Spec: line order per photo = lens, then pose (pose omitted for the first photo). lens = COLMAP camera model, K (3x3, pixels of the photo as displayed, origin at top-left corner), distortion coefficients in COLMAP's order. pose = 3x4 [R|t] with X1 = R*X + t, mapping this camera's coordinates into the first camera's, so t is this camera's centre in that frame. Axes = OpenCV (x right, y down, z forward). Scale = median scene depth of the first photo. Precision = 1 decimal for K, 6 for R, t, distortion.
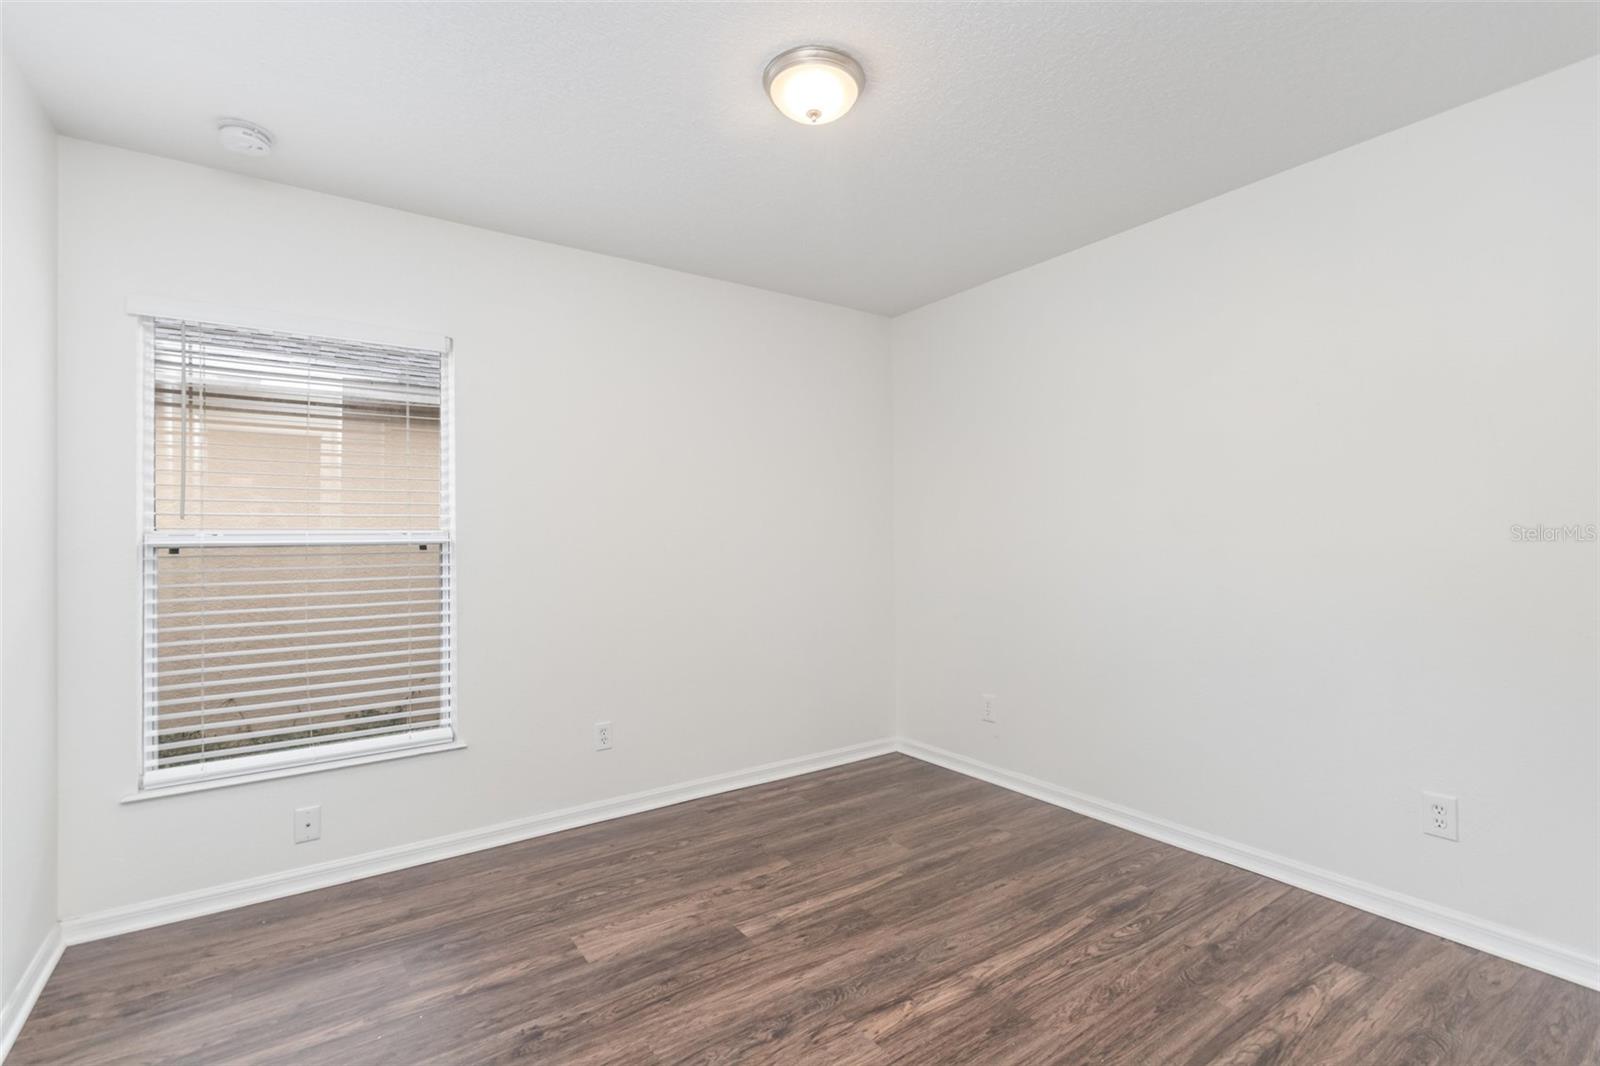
lens RADIAL K [[738.9, 0, 799.2], [0, 738.9, 555.5], [0, 0, 1]] dist [-0.000341, -0.000170]
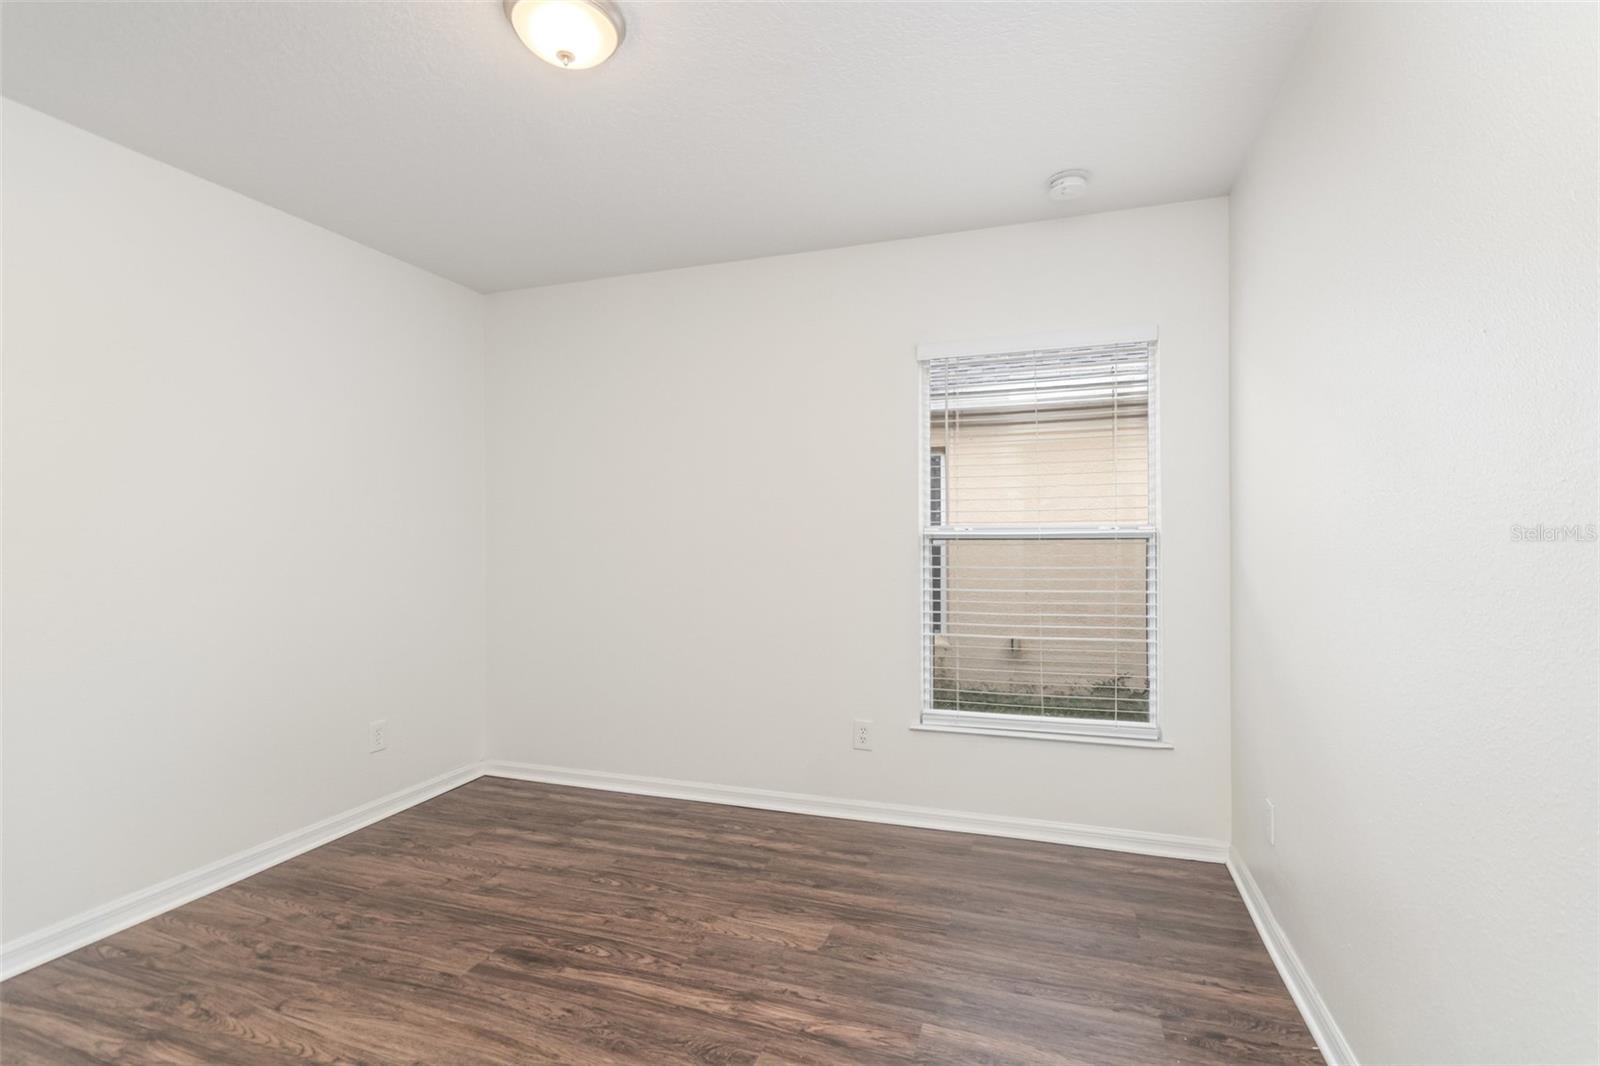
lens RADIAL K [[754.4, 0, 810.5], [0, 754.4, 539.7], [0, 0, 1]] dist [0.000589, -0.000417]
pose [[0.574148, 0.009309, -0.818699, 0.093256], [-0.017383, 0.999849, -0.000822, -0.002728], [0.818567, 0.014703, 0.574223, 0.065292]]
